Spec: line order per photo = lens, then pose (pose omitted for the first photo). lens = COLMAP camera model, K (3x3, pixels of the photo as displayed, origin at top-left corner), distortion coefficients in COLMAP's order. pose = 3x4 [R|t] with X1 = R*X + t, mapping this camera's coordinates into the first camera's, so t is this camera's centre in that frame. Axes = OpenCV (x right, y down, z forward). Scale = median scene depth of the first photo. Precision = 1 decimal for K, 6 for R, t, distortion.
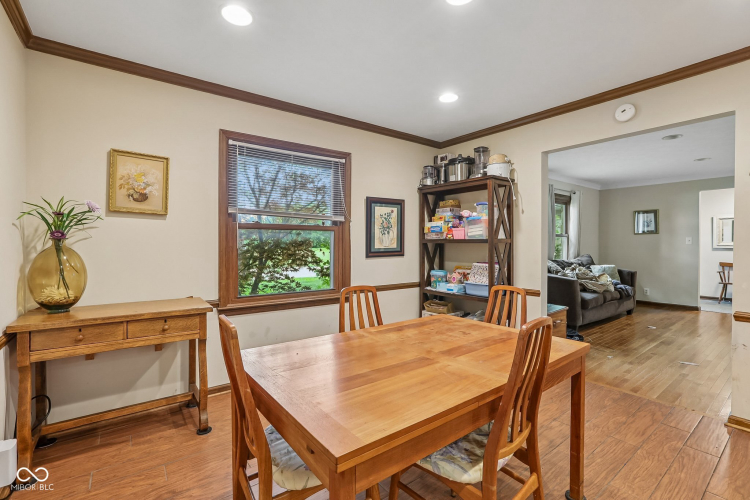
lens RADIAL K [[343.6, 0, 374.8], [0, 343.6, 246.3], [0, 0, 1]] dist [-0.042123, 0.022922]
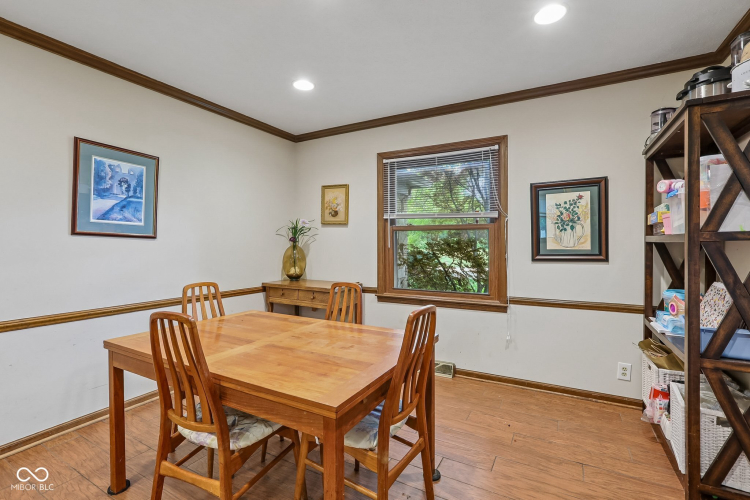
lens RADIAL K [[343.6, 0, 374.8], [0, 343.6, 246.3], [0, 0, 1]] dist [-0.042123, 0.022922]
pose [[0.404199, 0.006258, -0.914650, 0.603544], [-0.005174, 0.999976, 0.004556, -0.003103], [0.914657, 0.002891, 0.404221, 0.398961]]
